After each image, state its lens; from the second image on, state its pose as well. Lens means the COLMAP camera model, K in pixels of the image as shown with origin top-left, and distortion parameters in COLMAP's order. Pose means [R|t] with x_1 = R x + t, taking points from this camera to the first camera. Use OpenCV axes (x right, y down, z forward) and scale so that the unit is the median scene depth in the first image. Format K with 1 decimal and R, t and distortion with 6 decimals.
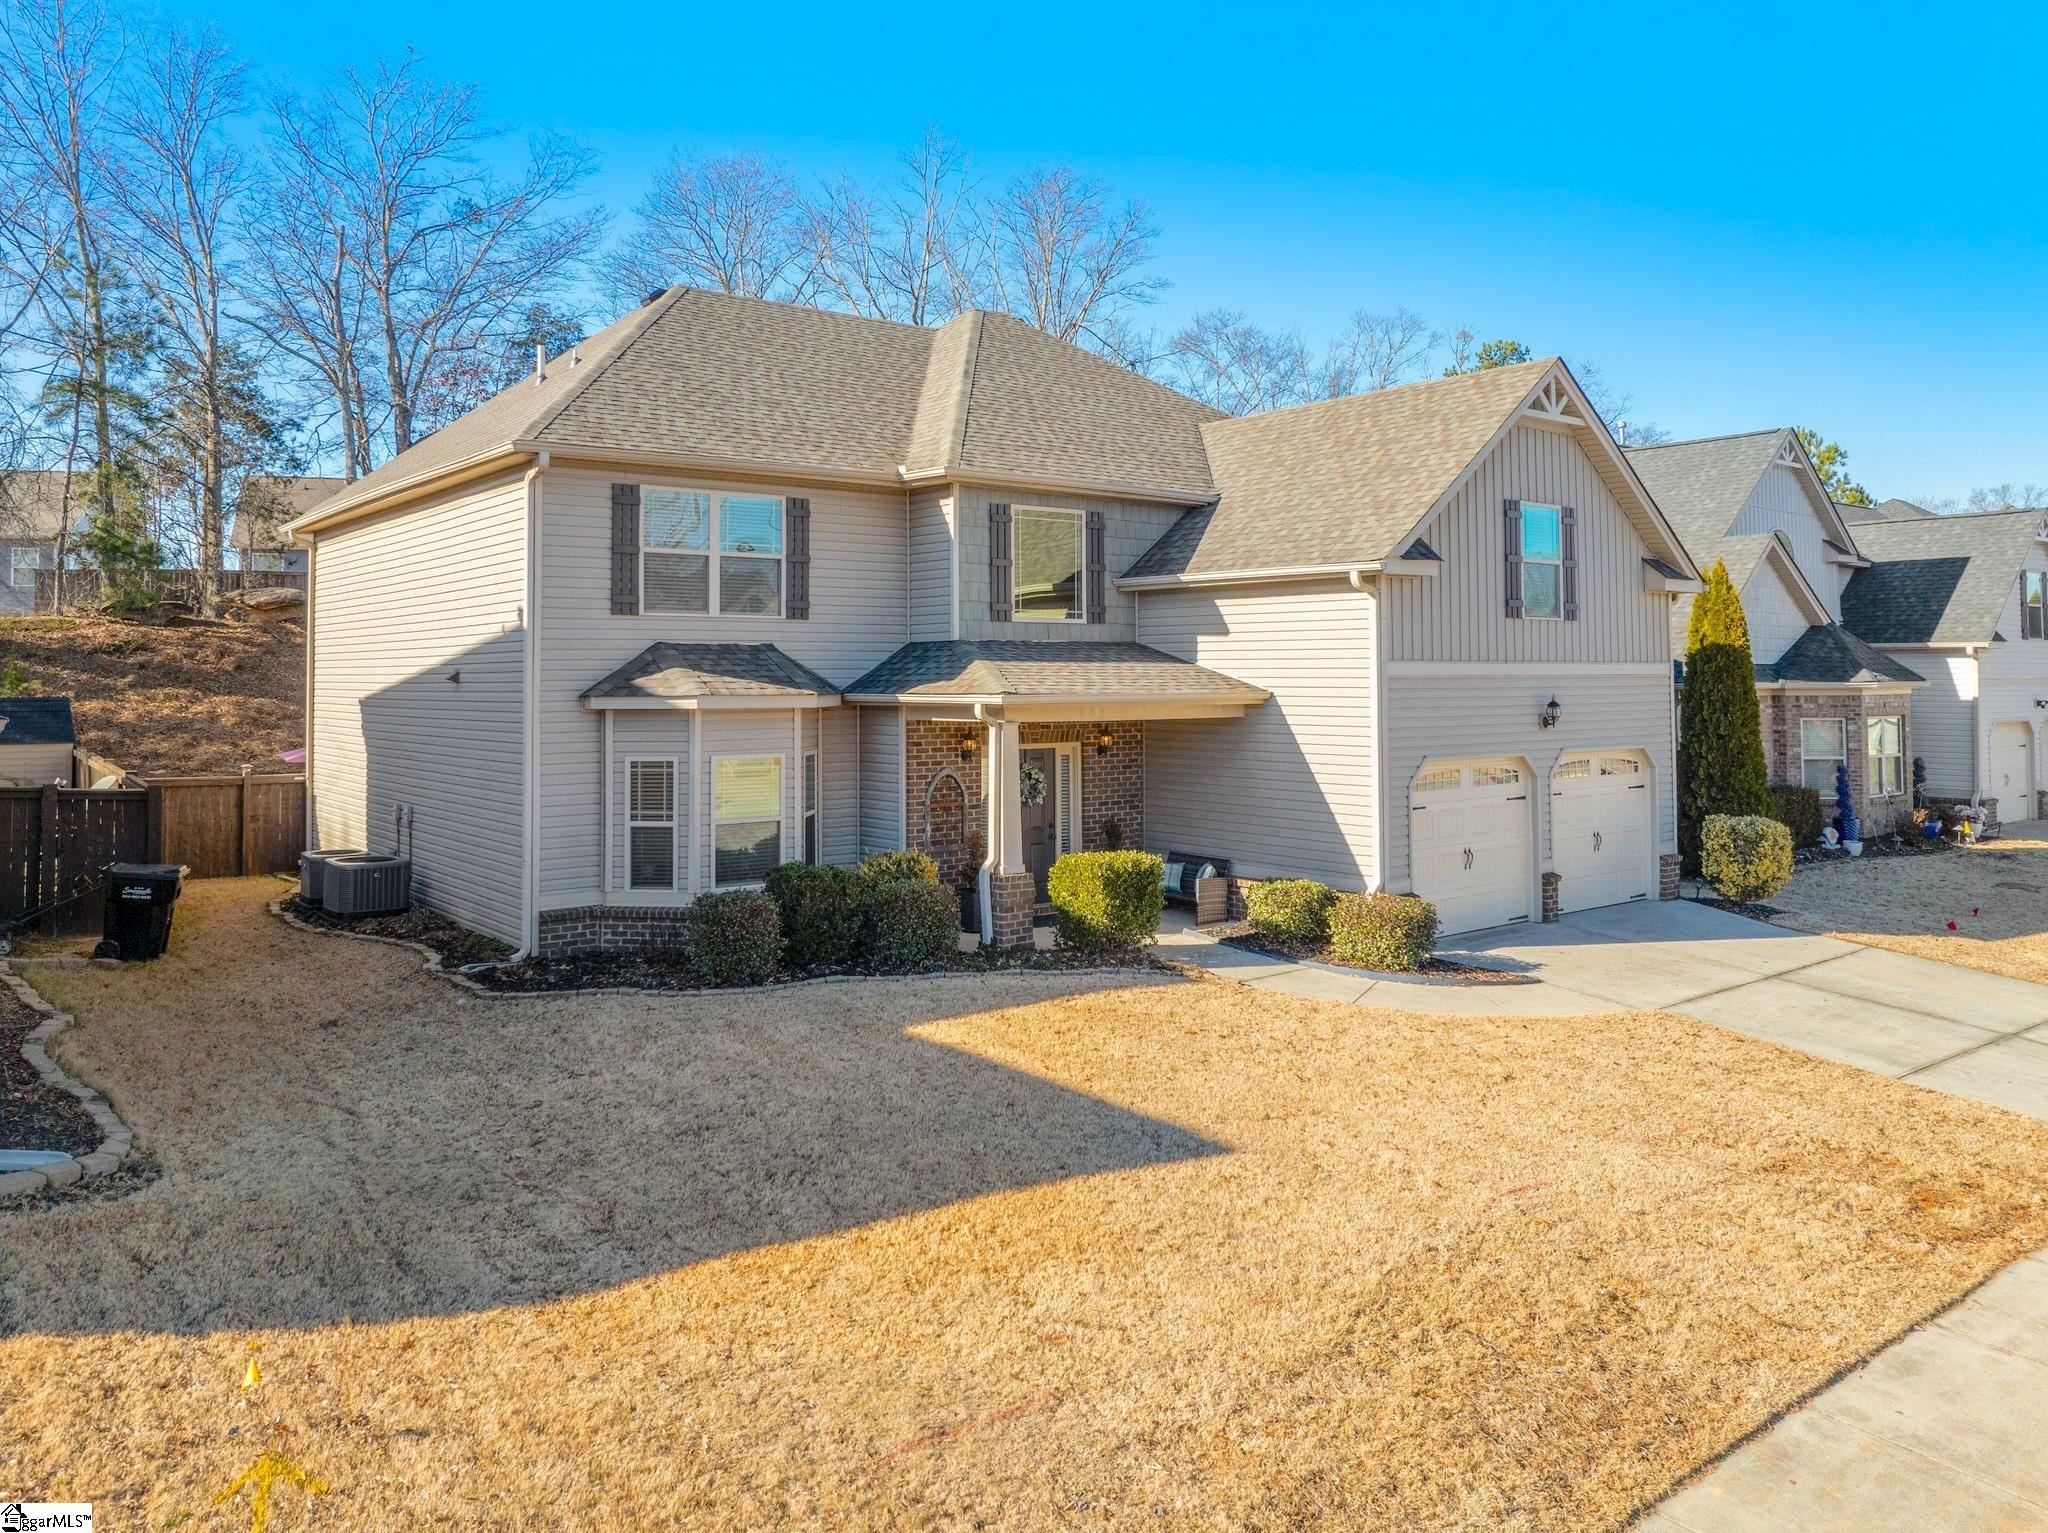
lens RADIAL K [[1400.5, 0, 1023.1], [0, 1400.5, 606.8], [0, 0, 1]] dist [-0.025987, 0.000768]
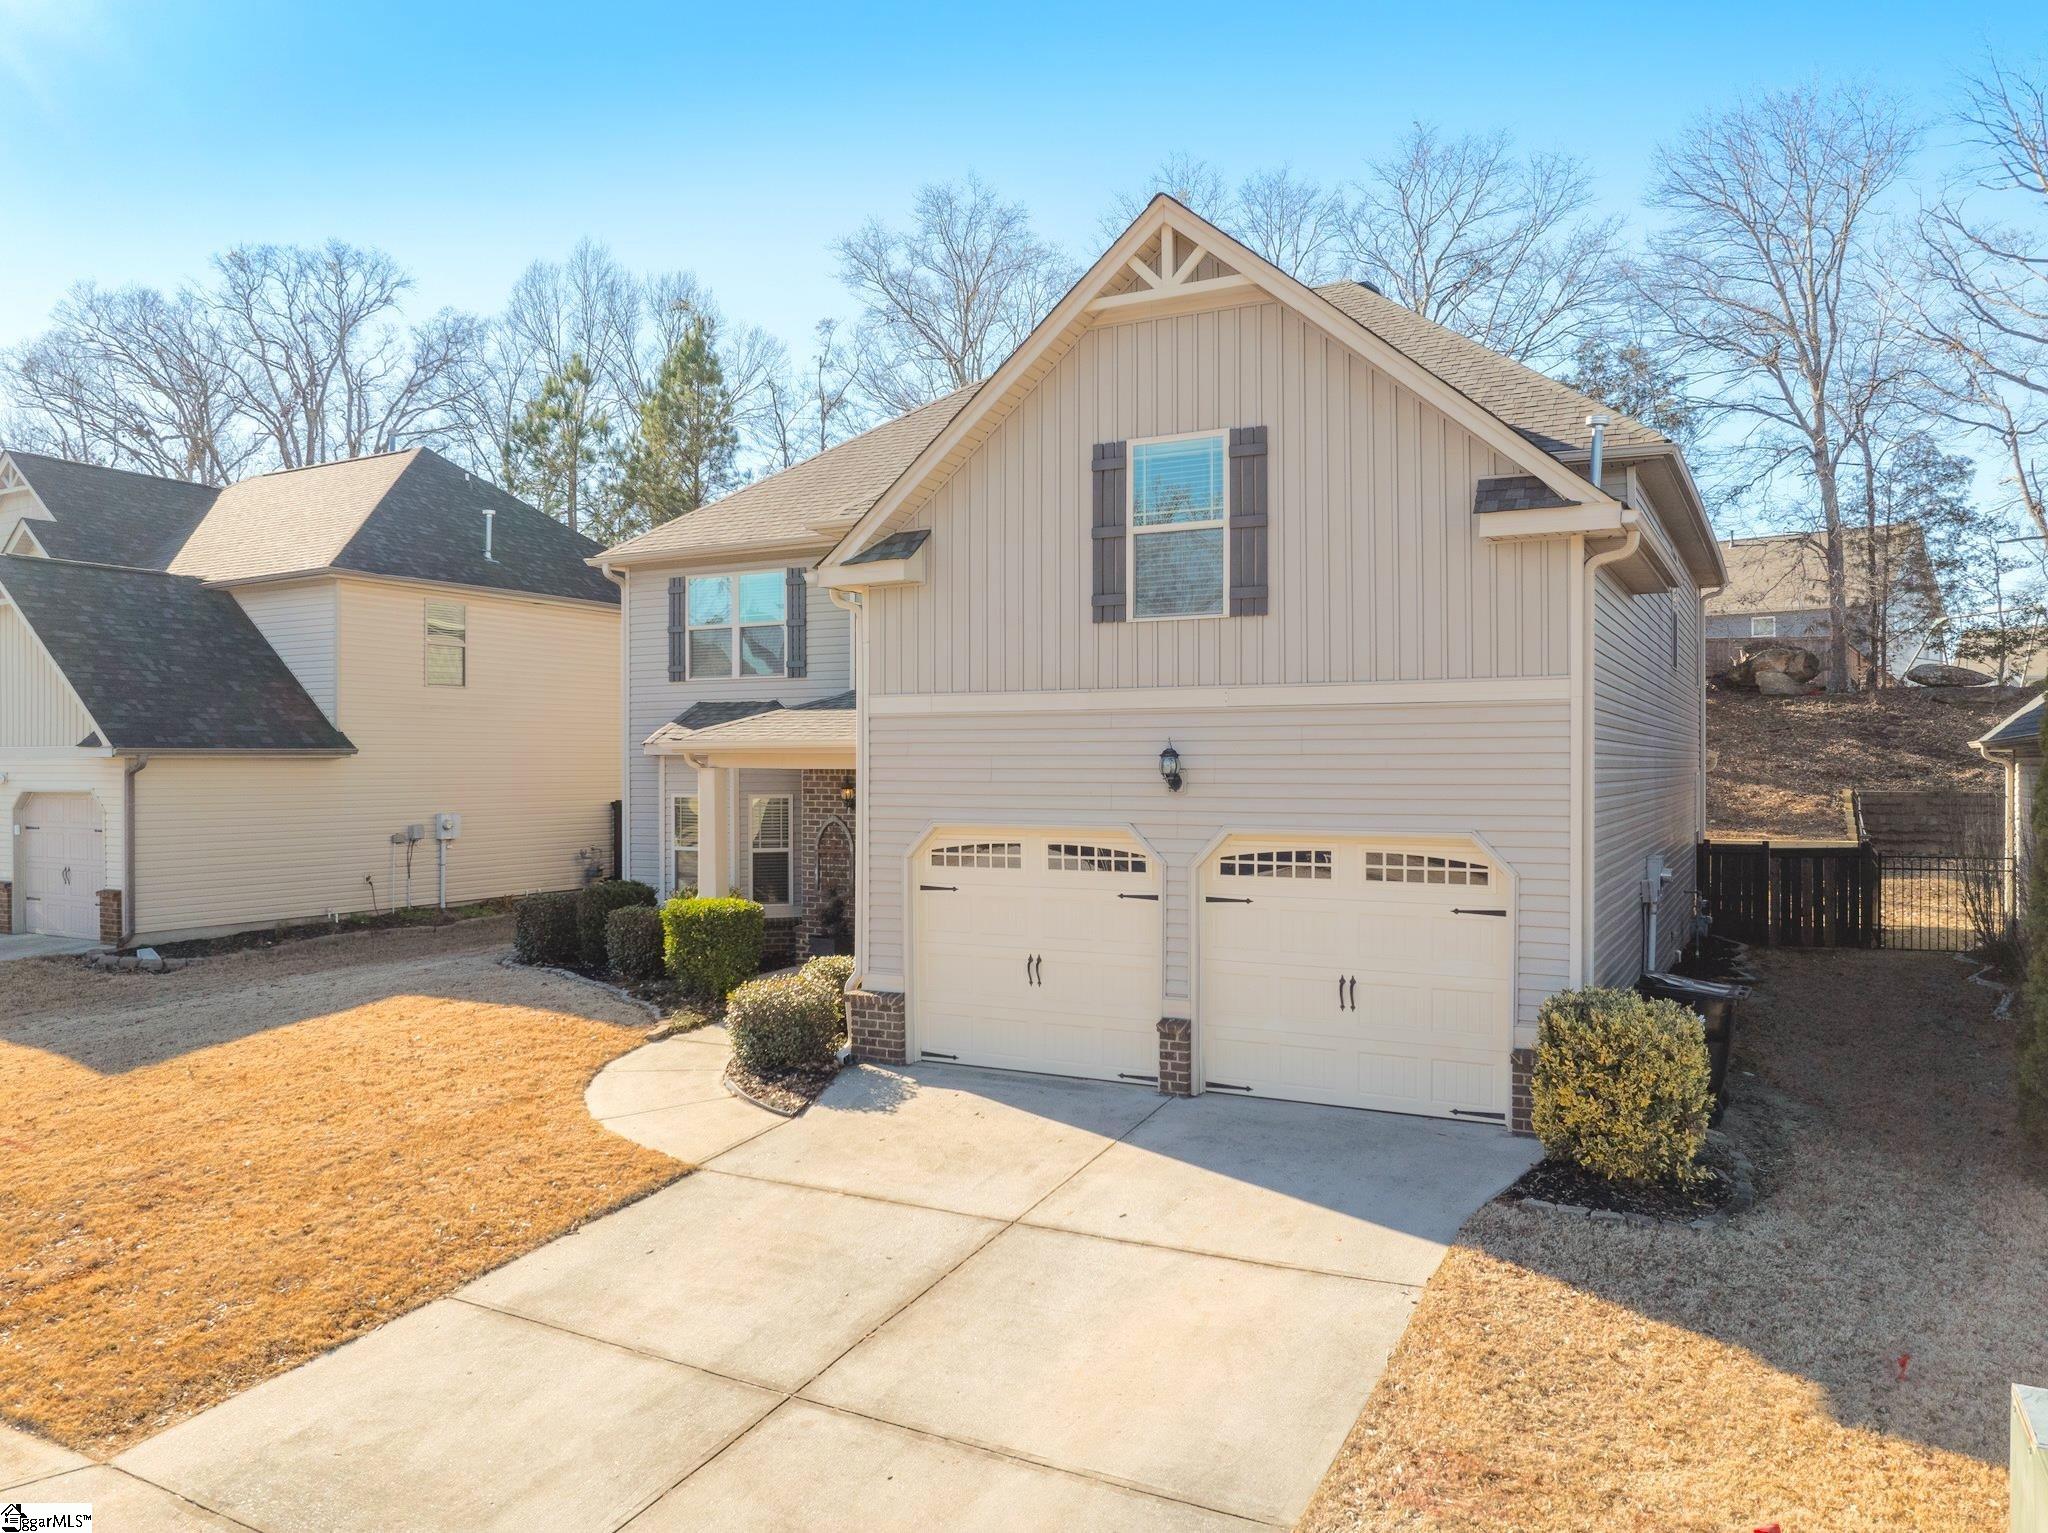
lens RADIAL K [[1476.4, 0, 1024.0], [0, 1476.4, 766.5], [0, 0, 1]] dist [-0.039903, -0.001397]
pose [[0.416921, 0.004632, -0.908931, 0.974385], [0.042963, 0.998769, 0.024797, 0.057728], [0.907927, -0.049389, 0.416209, 0.675943]]
